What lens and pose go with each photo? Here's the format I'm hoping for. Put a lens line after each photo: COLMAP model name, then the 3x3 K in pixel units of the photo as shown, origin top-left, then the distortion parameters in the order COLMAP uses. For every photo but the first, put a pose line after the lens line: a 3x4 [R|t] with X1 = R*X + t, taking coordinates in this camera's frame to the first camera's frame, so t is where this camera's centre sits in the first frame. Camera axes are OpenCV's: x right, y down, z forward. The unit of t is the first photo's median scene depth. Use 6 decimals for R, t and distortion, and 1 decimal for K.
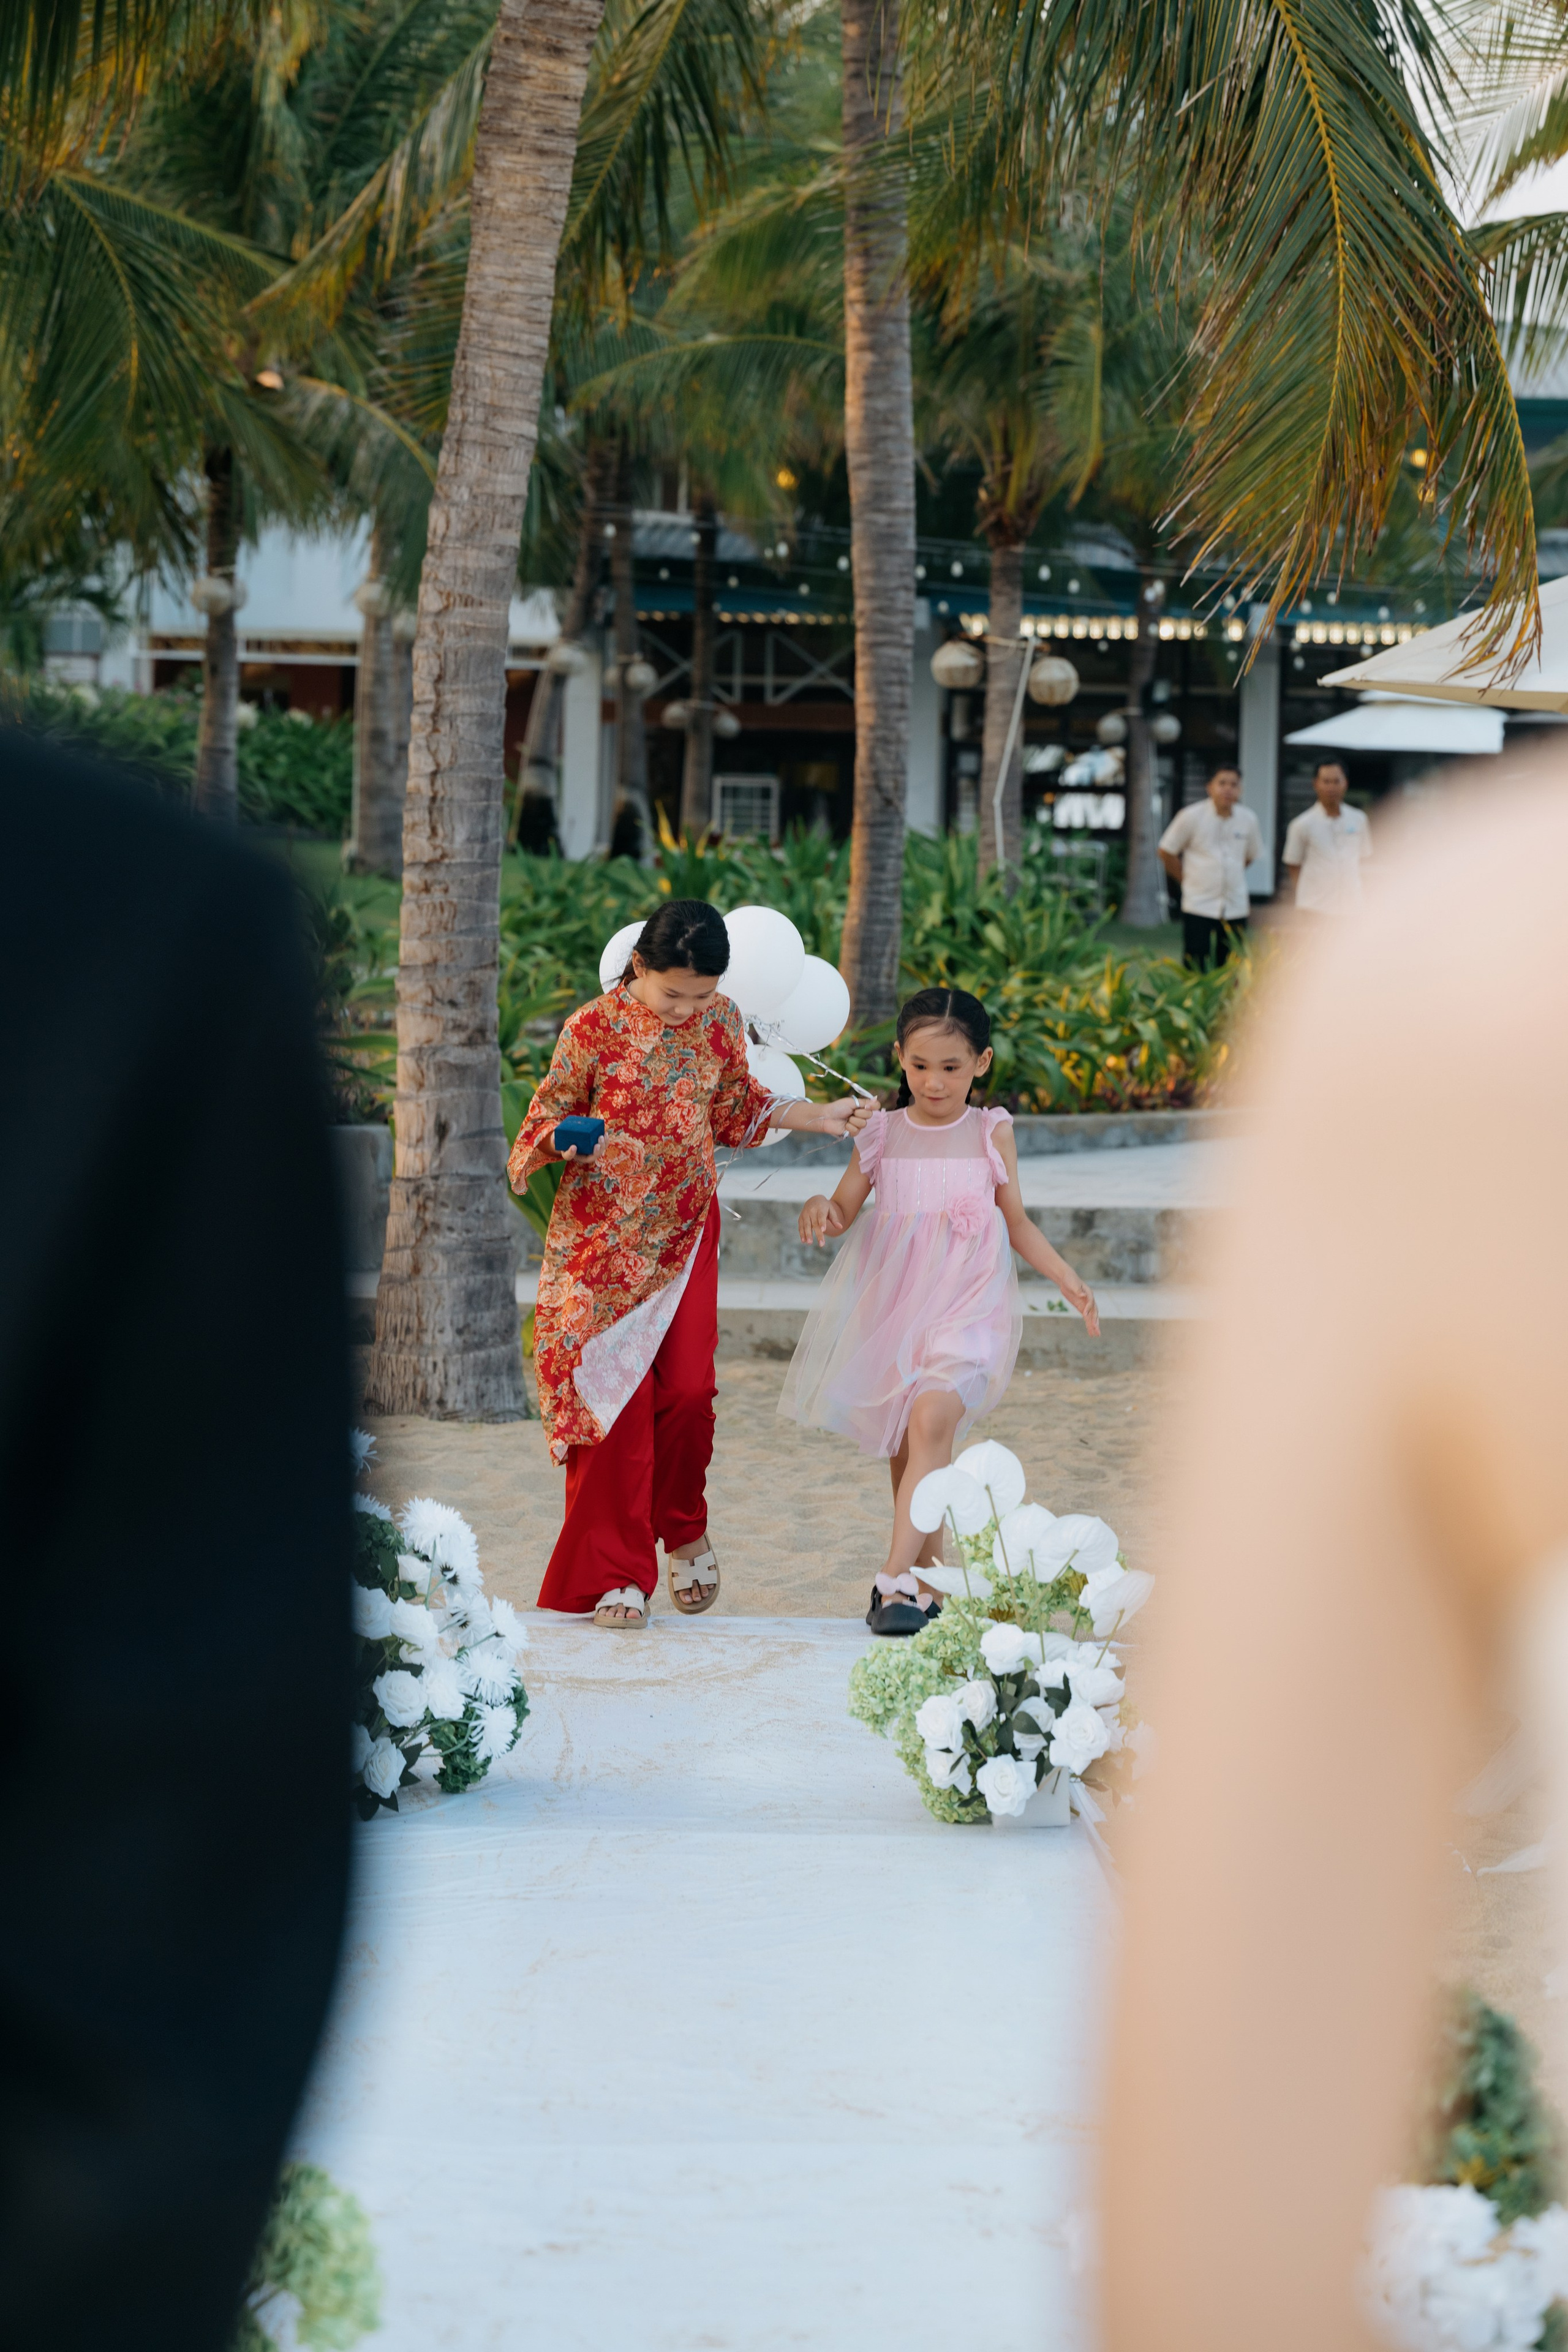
lens RADIAL K [[6982.2, 0, 801.1], [0, 6982.2, 1192.8], [0, 0, 1]] dist [0.020402, 0.000000]
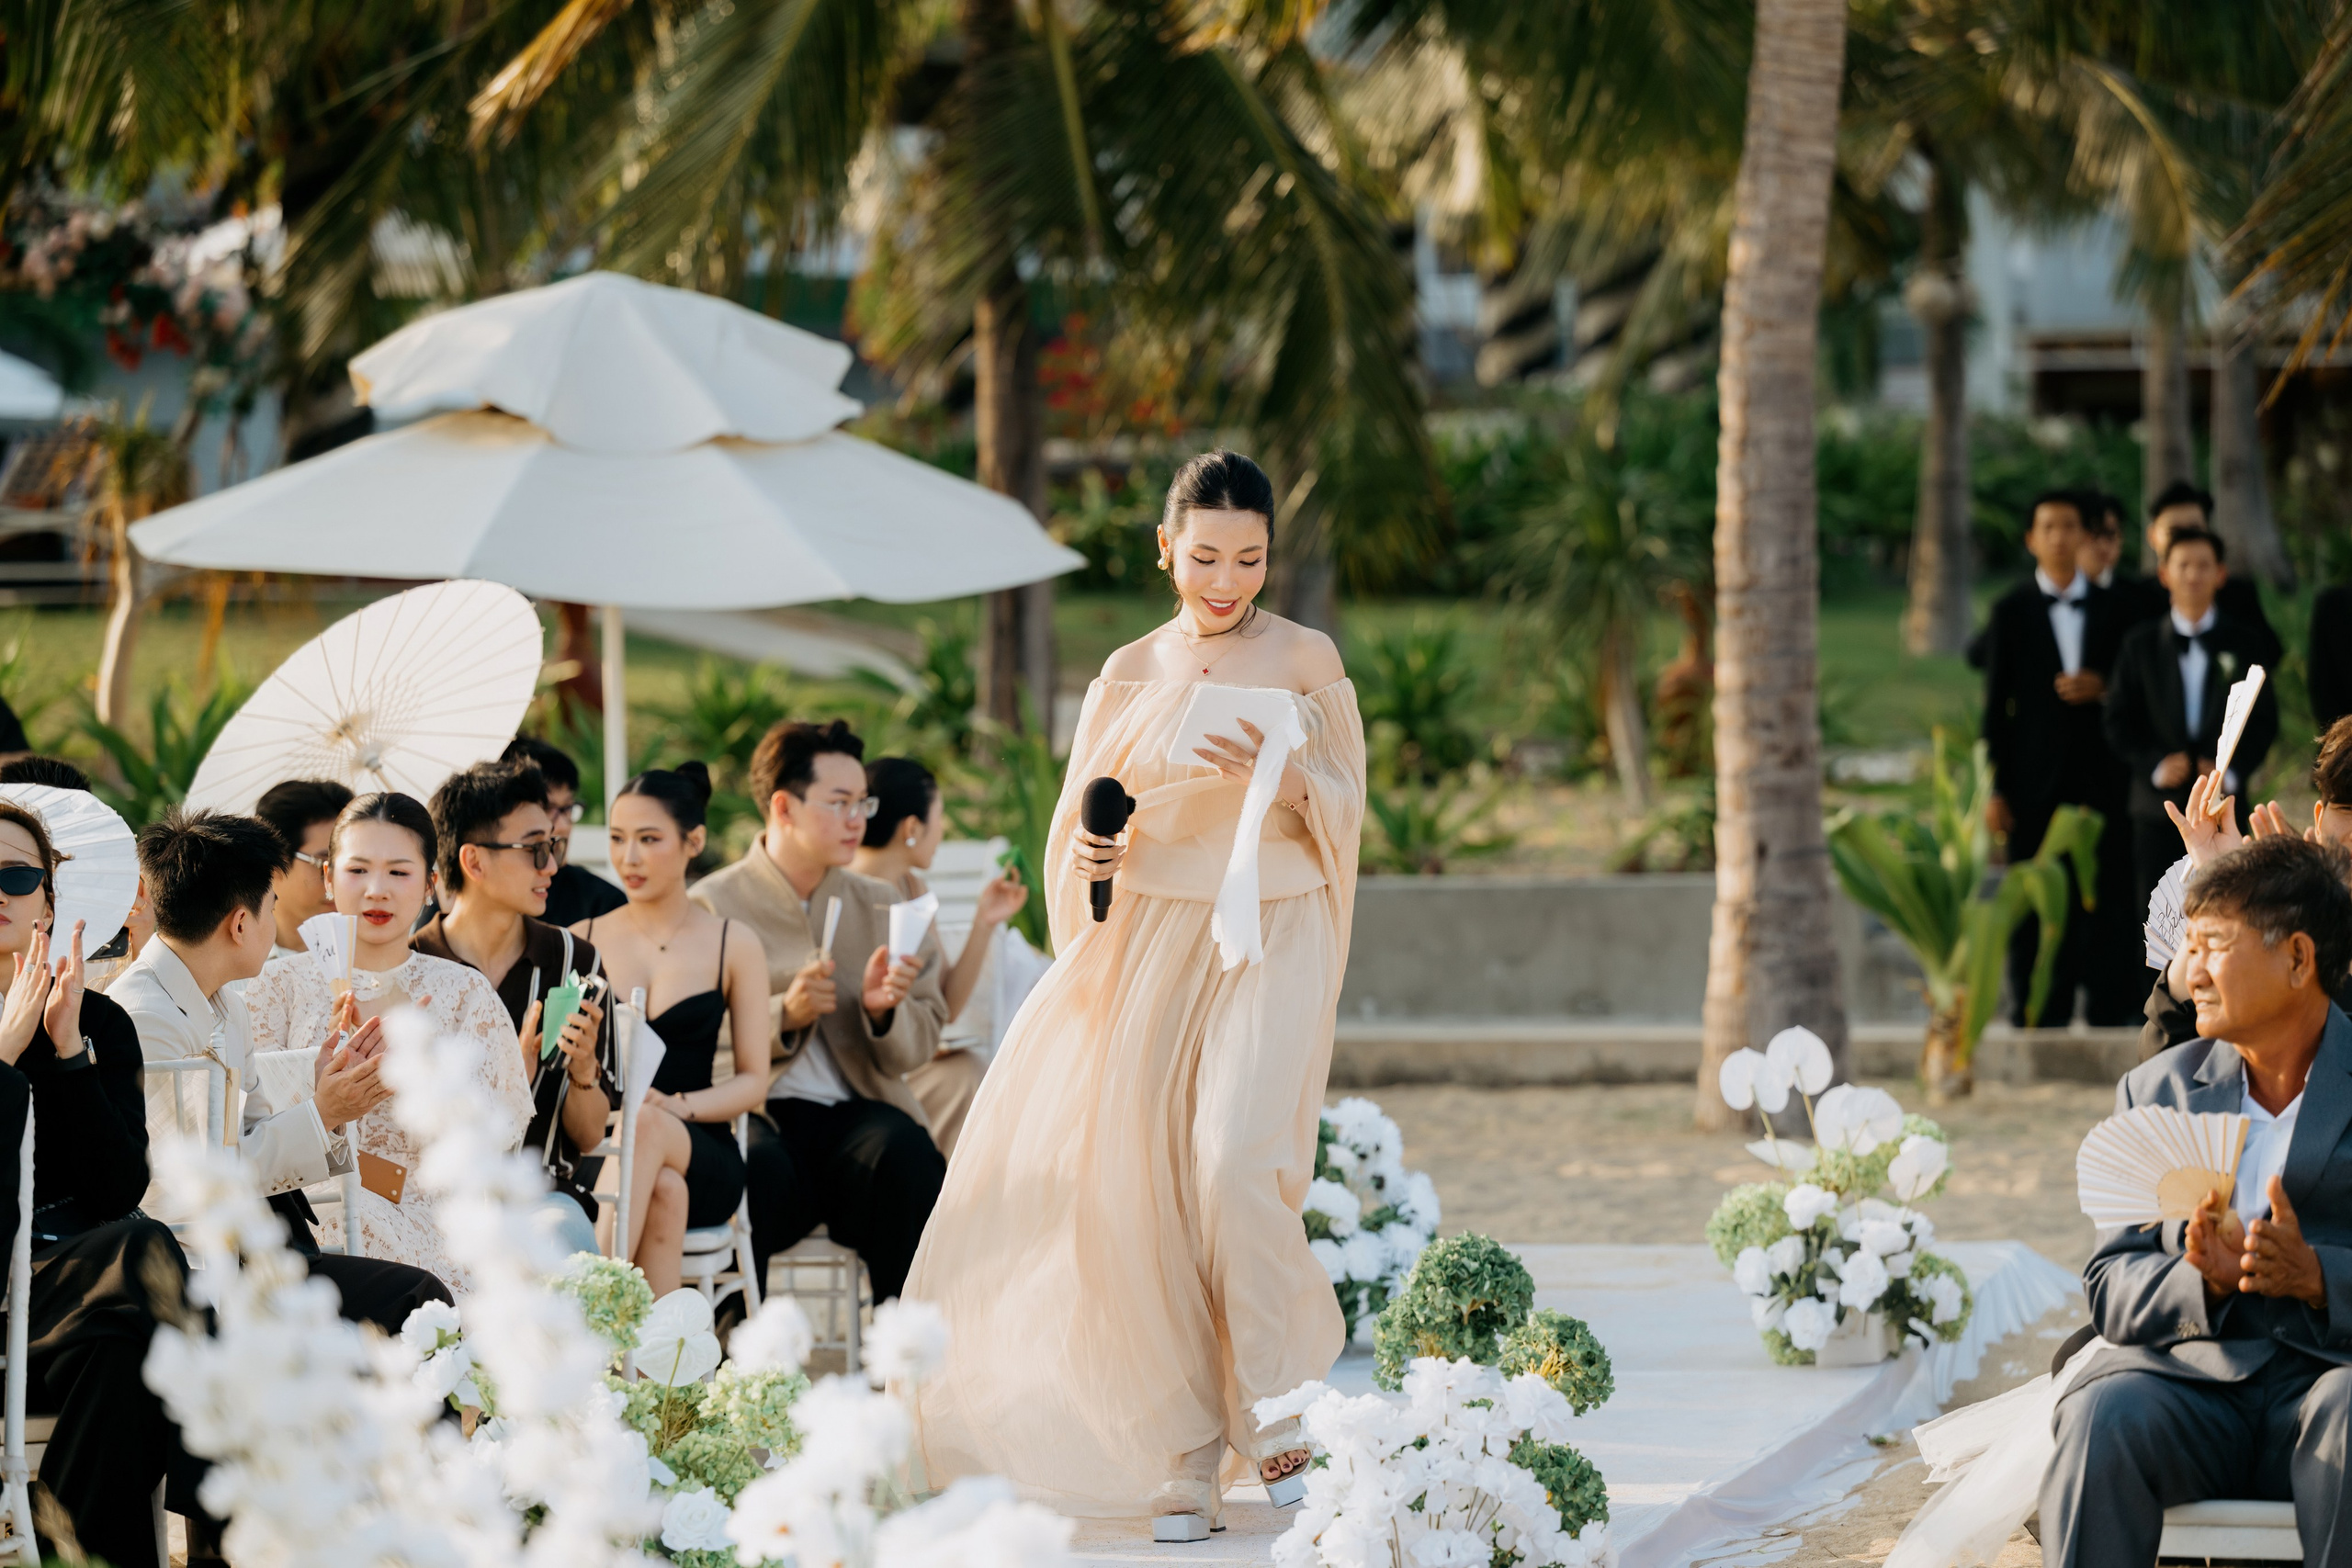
lens RADIAL K [[9300.7, 0, 1172.4], [0, 9300.7, 778.3], [0, 0, 1]] dist [-0.055376, 0.000000]
pose [[0.978073, -0.036282, -0.205079, 0.090829], [0.029791, 0.998955, -0.034651, 0.015682], [0.206122, 0.027782, 0.978132, -0.210032]]
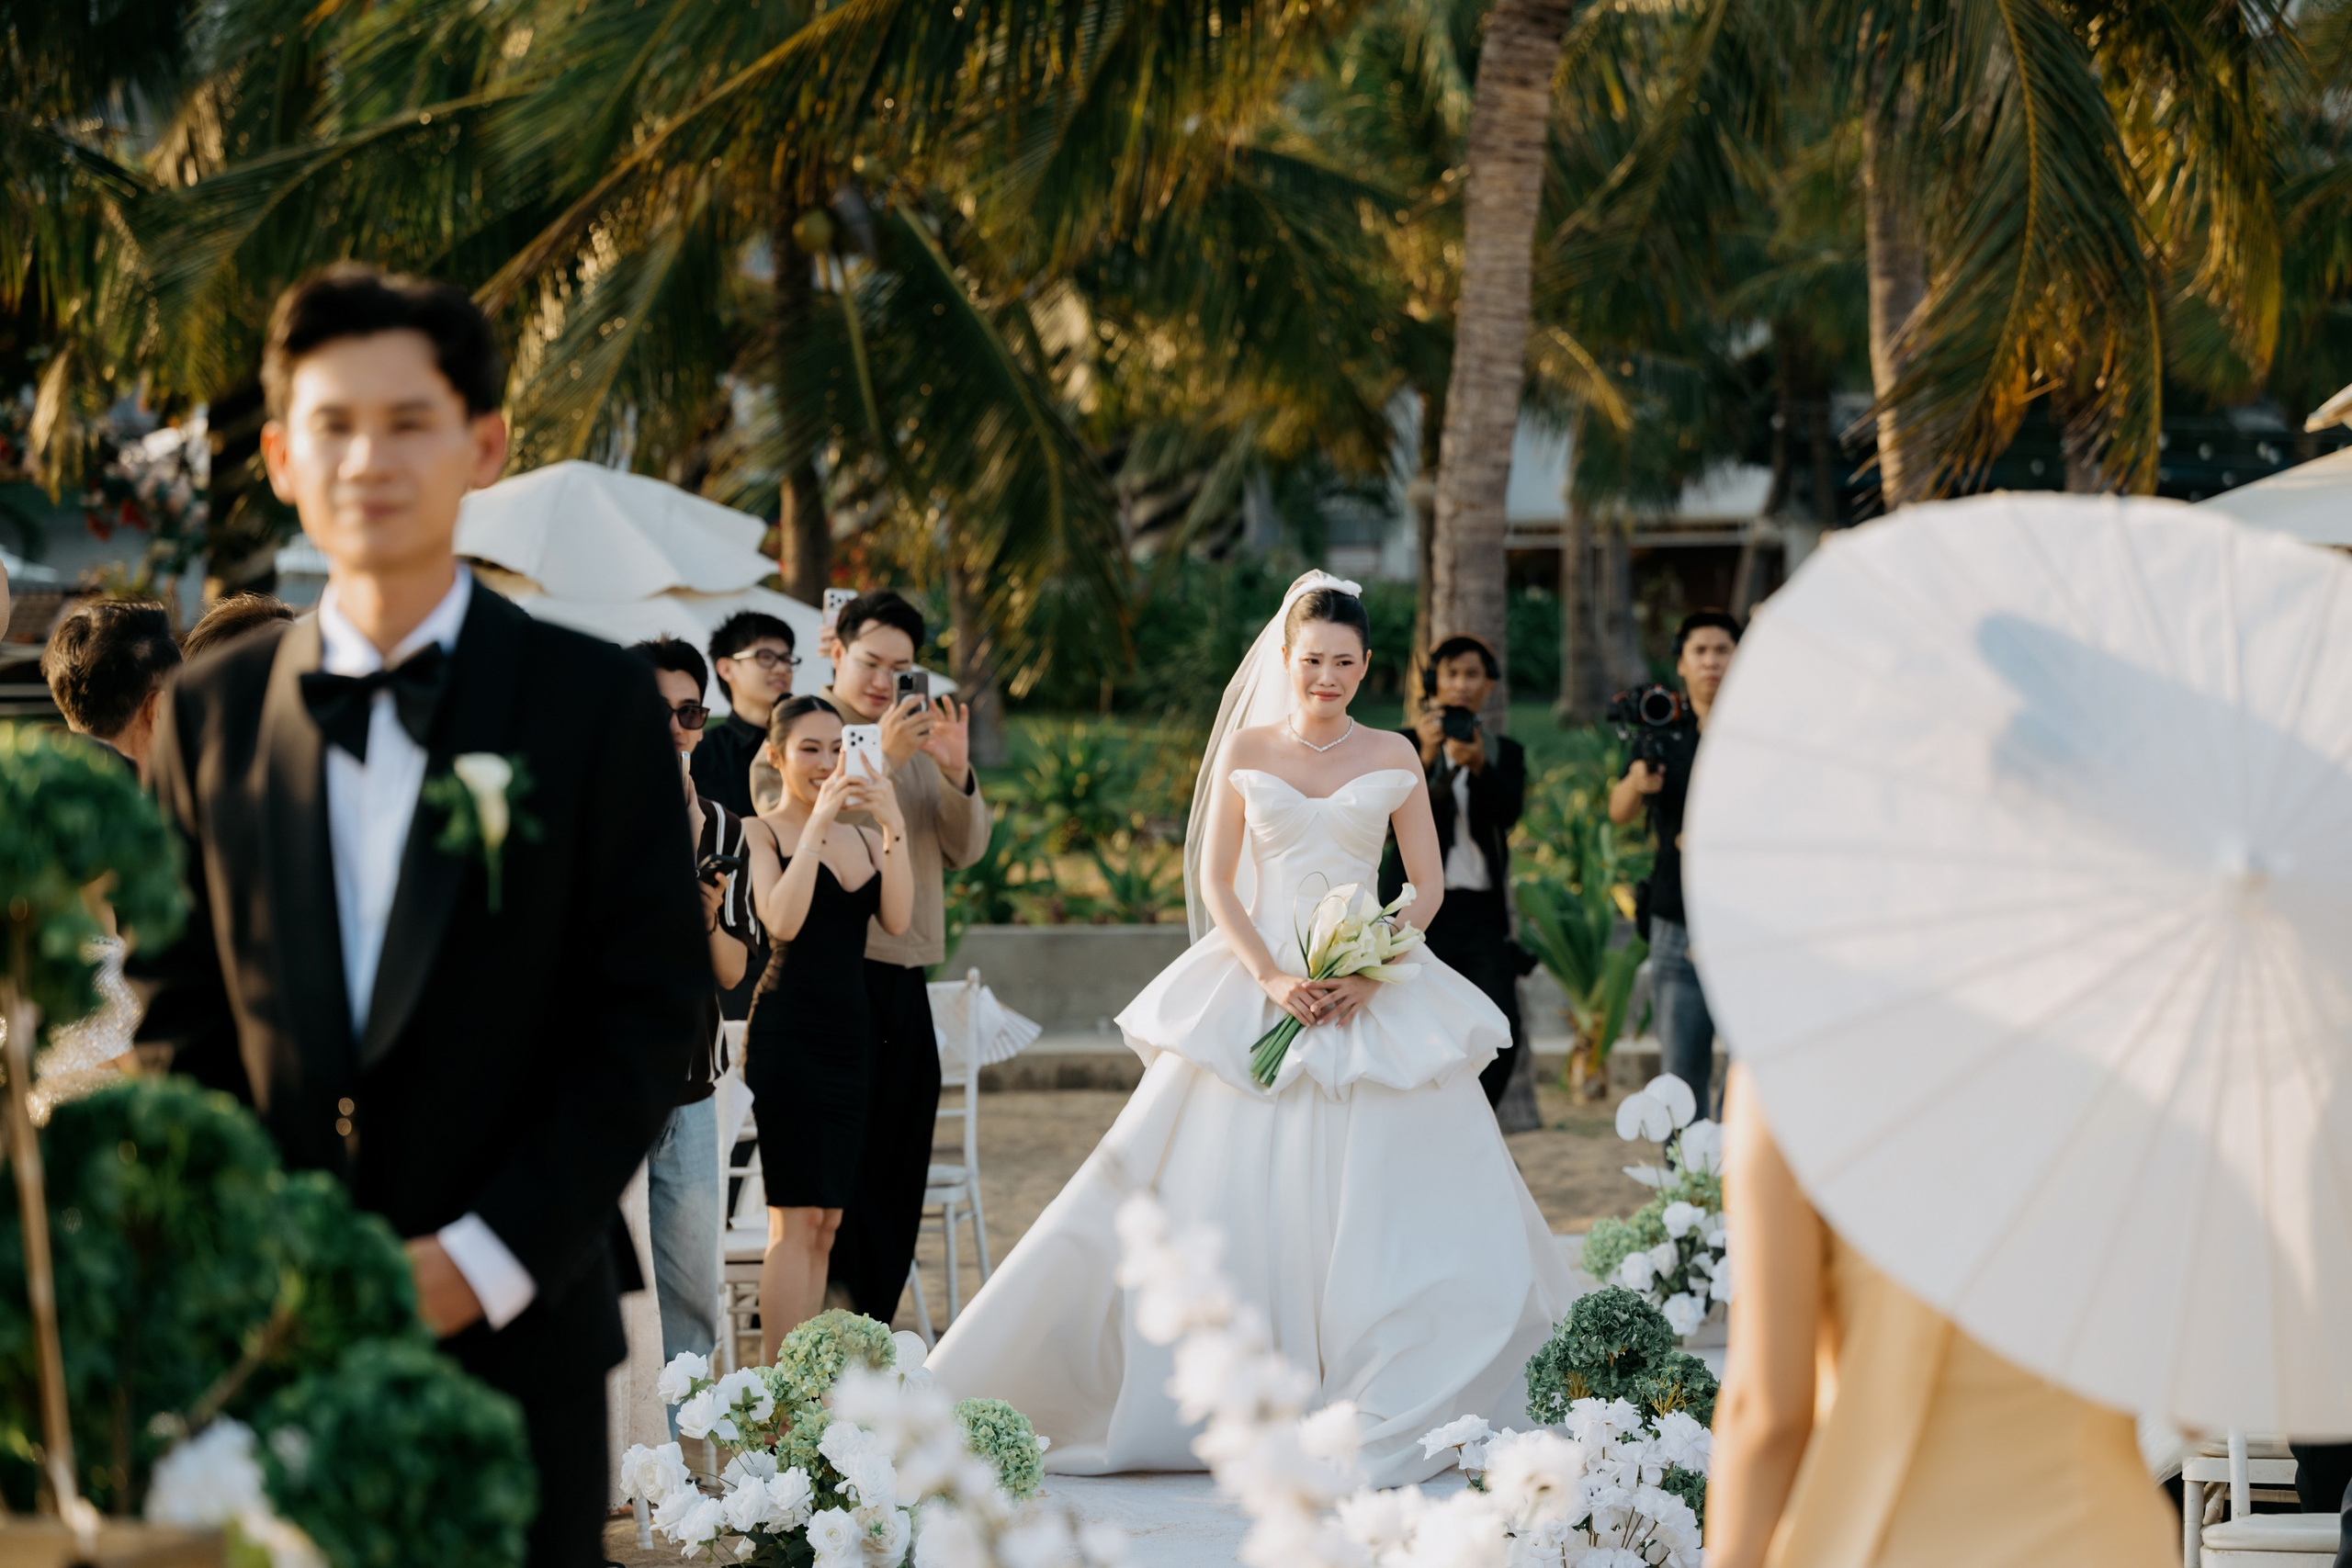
lens RADIAL K [[6483.0, 0, 1169.7], [0, 6483.0, 790.2], [0, 0, 1]] dist [-0.076744, 0.000000]
pose [[0.989230, -0.035830, -0.141916, 0.042669], [0.030523, 0.998757, -0.039397, 0.009067], [0.143151, 0.034641, 0.989094, -0.129515]]
